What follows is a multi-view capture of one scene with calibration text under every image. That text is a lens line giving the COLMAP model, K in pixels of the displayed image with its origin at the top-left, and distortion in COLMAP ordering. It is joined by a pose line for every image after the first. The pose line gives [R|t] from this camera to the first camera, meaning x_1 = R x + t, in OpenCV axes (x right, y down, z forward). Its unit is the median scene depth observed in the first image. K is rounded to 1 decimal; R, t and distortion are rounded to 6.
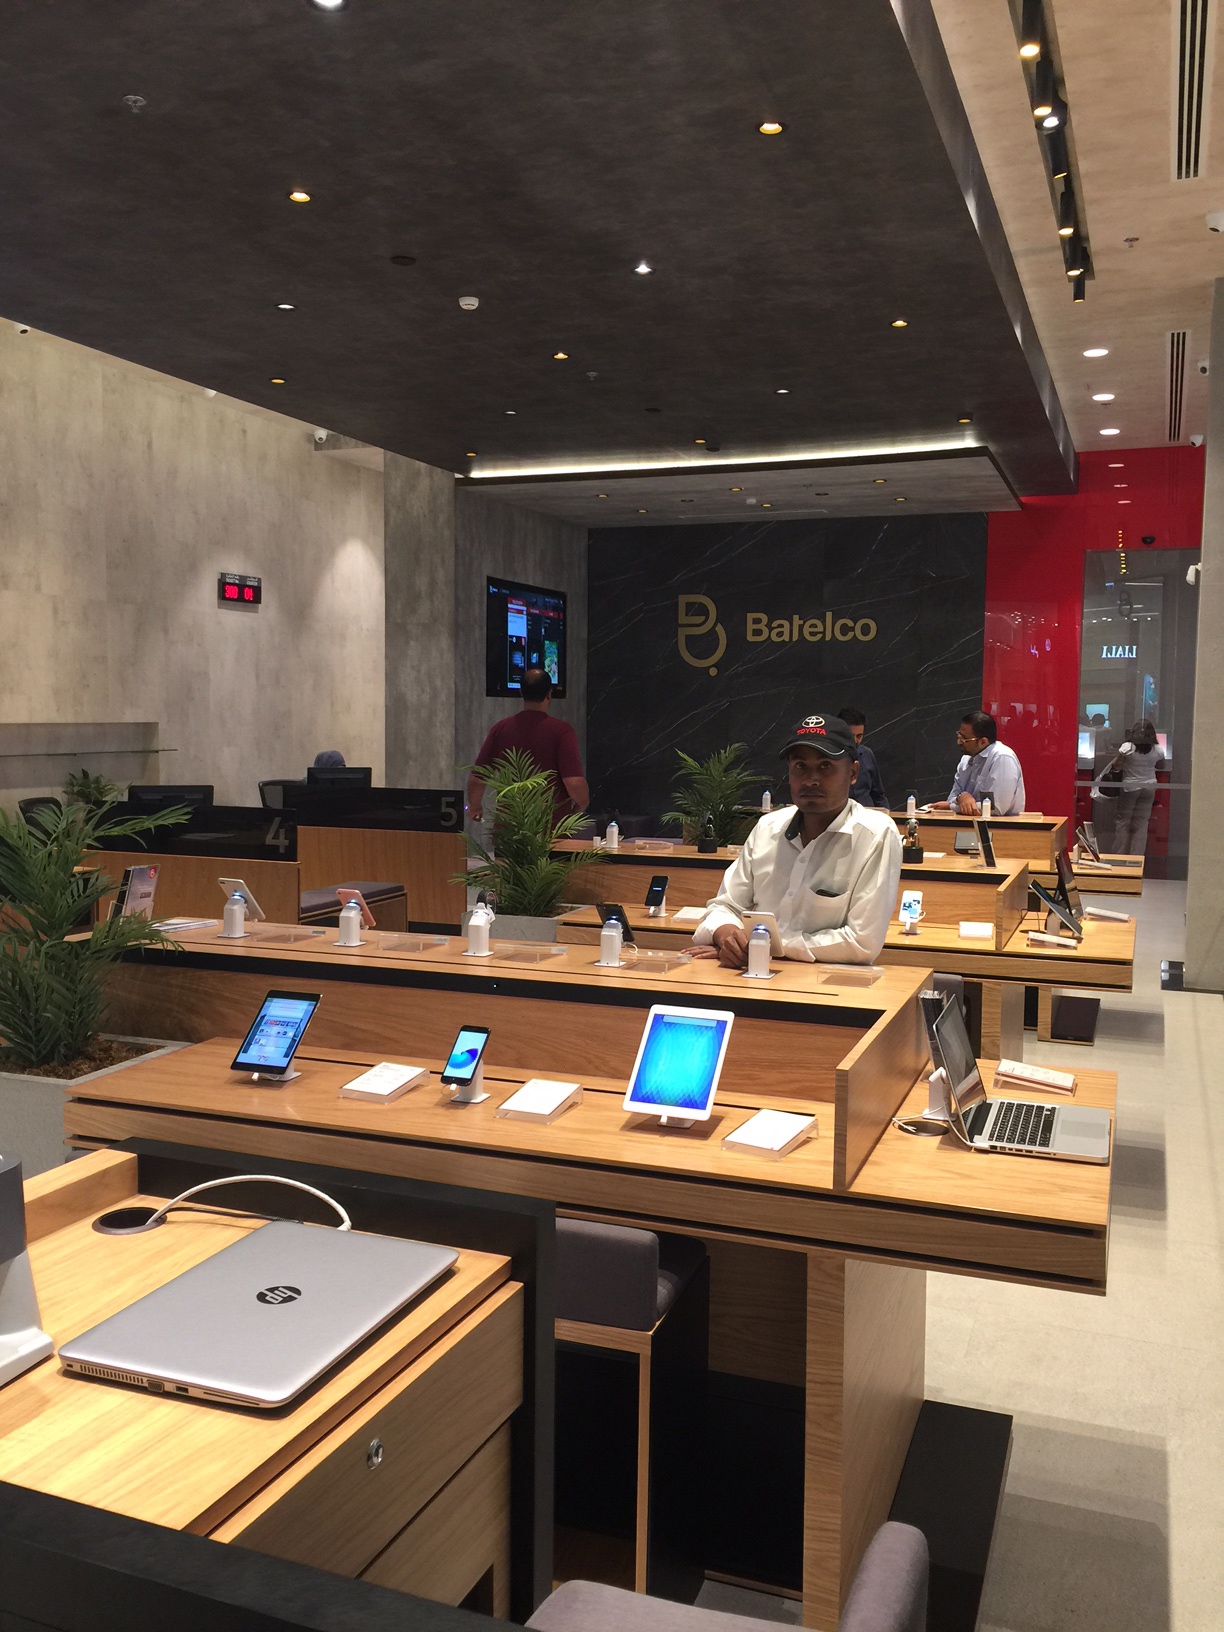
lens RADIAL K [[1385.9, 0, 611.4], [0, 1385.9, 813.8], [0, 0, 1]] dist [0.058908, -0.072168]
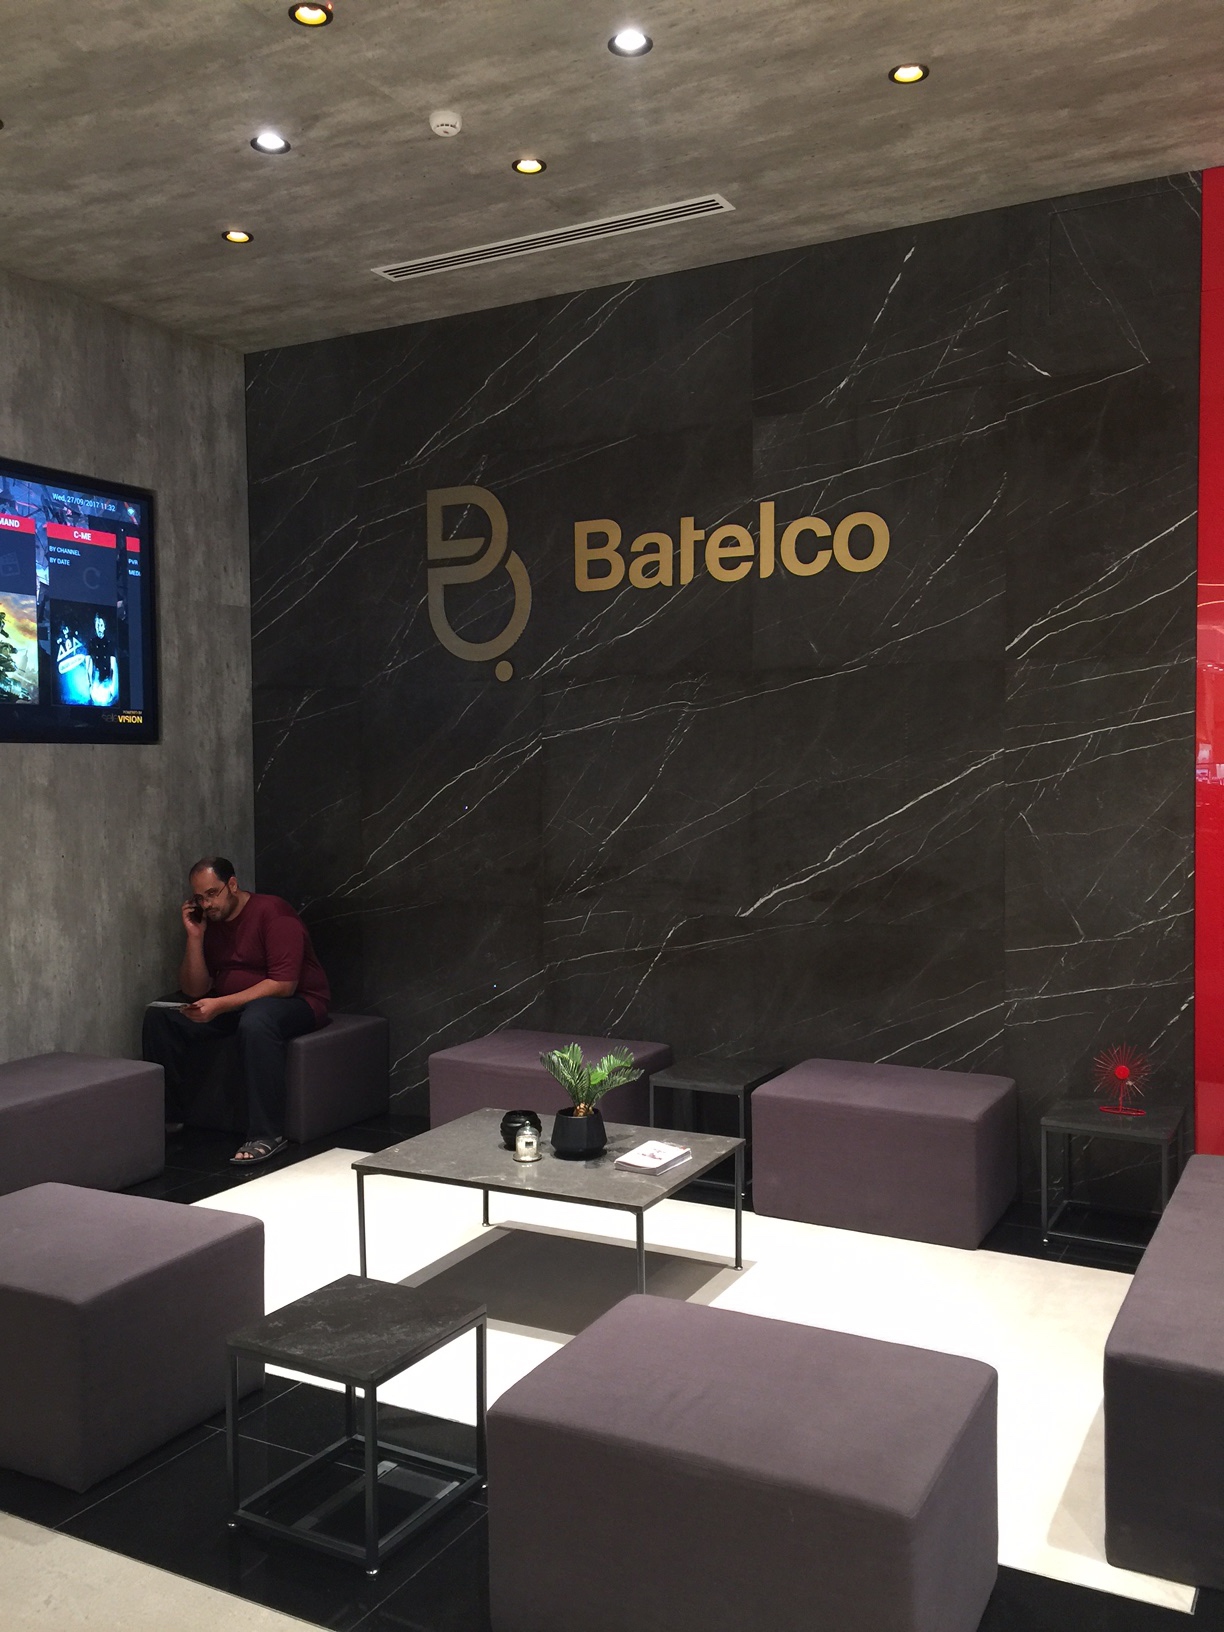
lens RADIAL K [[1385.9, 0, 615.6], [0, 1385.9, 808.4], [0, 0, 1]] dist [0.058908, -0.072168]
pose [[0.991487, -0.013363, -0.129521, 0.055080], [0.007770, 0.999019, -0.043594, -0.015322], [0.129977, 0.042217, 0.990618, 0.209209]]
